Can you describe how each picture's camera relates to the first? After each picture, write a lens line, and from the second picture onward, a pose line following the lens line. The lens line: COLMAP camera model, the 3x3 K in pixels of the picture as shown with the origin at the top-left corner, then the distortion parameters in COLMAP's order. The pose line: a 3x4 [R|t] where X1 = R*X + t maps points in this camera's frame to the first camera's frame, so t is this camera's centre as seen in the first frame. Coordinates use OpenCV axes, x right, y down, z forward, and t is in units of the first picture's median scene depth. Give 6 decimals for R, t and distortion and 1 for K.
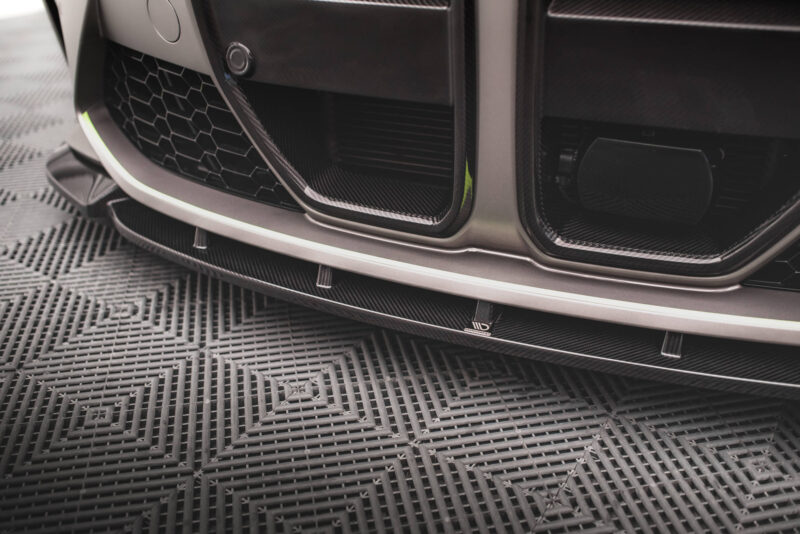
lens RADIAL K [[795.3, 0, 400.0], [0, 795.3, 267.0], [0, 0, 1]] dist [-0.074518, 0.039394]
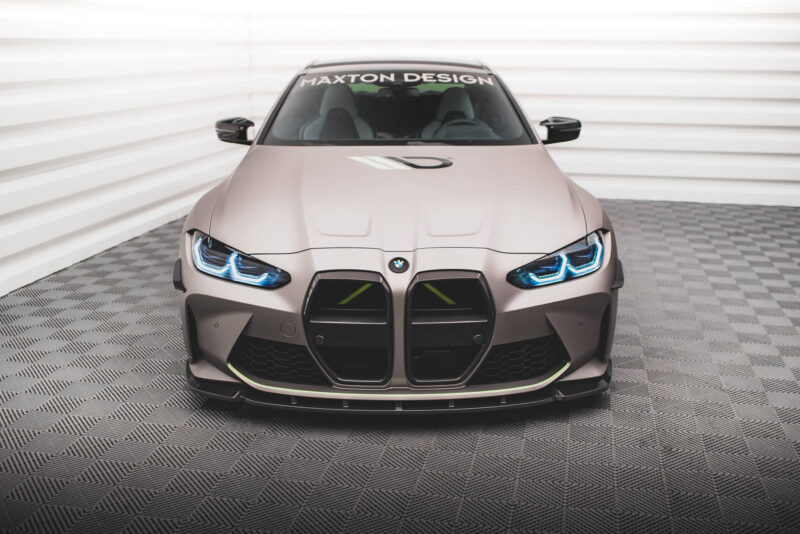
lens RADIAL K [[854.4, 0, 376.2], [0, 854.4, 266.8], [0, 0, 1]] dist [-0.085166, 0.019993]
pose [[0.934340, -0.083302, 0.346510, -1.075463], [0.166736, 0.961499, -0.218446, 0.243134], [-0.314972, 0.261878, 0.912257, -2.208344]]
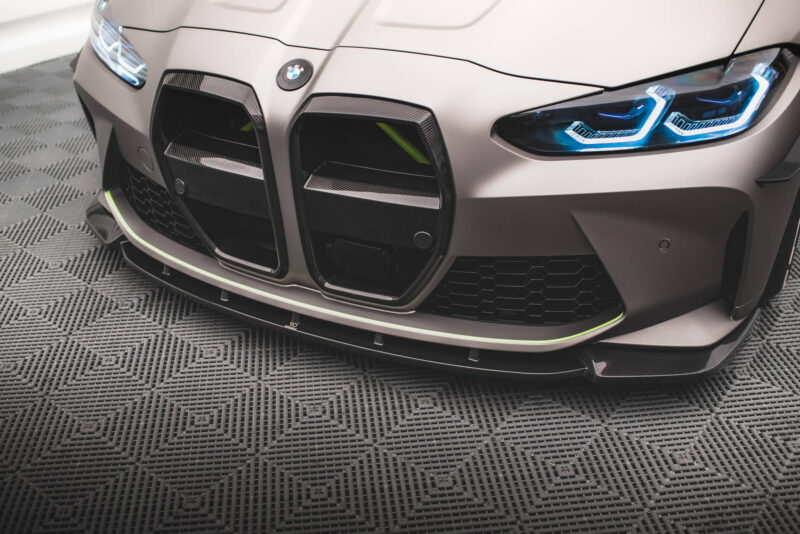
lens RADIAL K [[854.4, 0, 376.2], [0, 854.4, 266.8], [0, 0, 1]] dist [-0.085166, 0.019993]
pose [[0.995338, 0.039917, -0.087797, 0.431338], [-0.037641, 0.998915, 0.027430, -0.120697], [0.088797, -0.023998, 0.995761, -0.981565]]
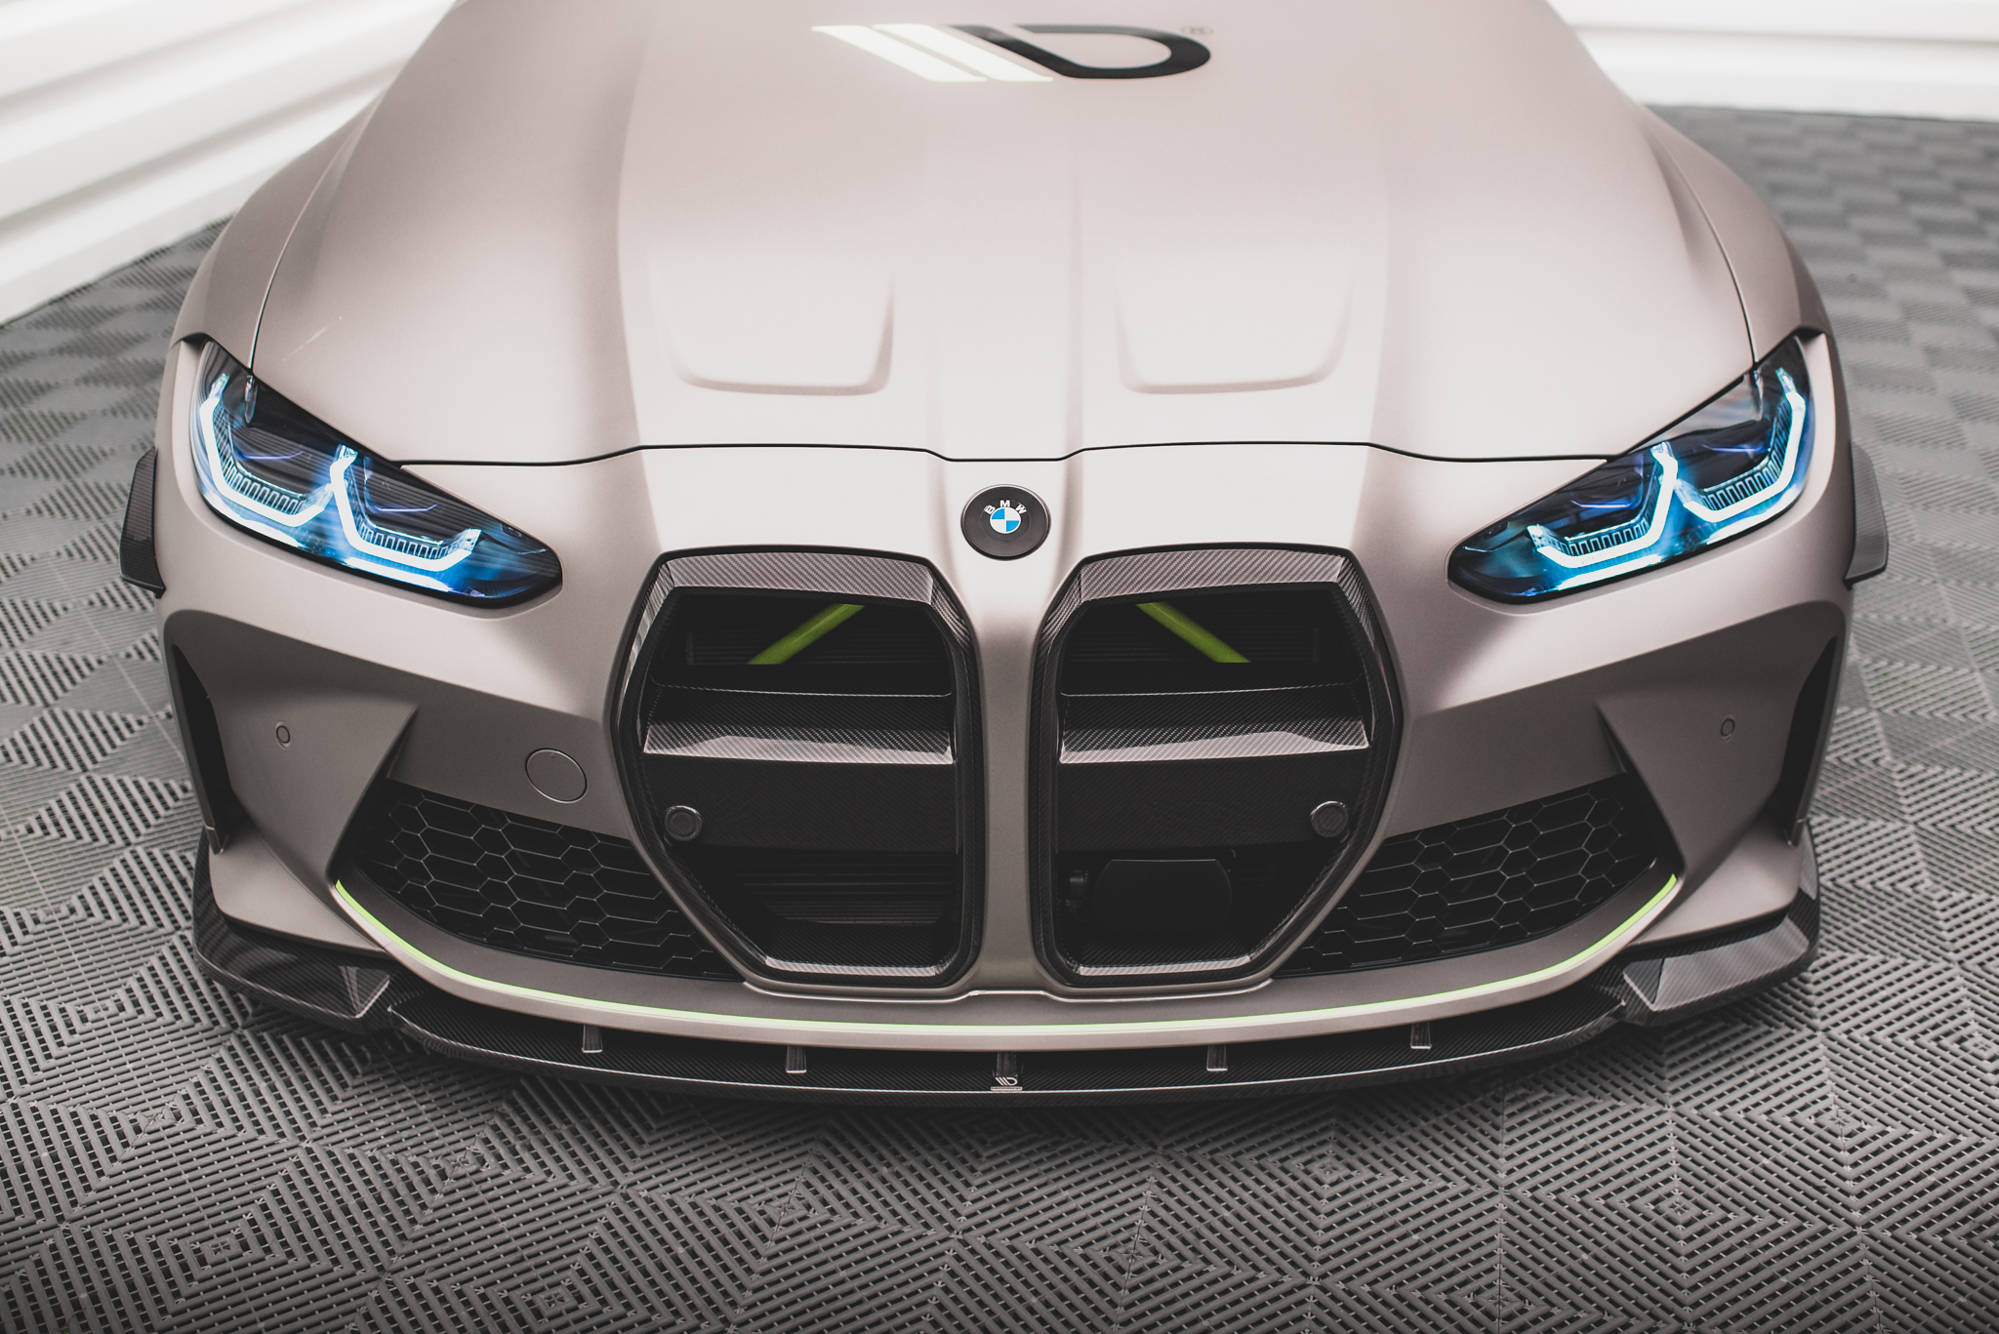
lens RADIAL K [[2333.6, 0, 993.1], [0, 2333.6, 514.4], [0, 0, 1]] dist [-0.087264, -0.000263]
pose [[0.927383, -0.127817, 0.351602, -0.635568], [0.174387, 0.979169, -0.104006, -0.236929], [-0.330984, 0.157769, 0.930354, -1.270177]]
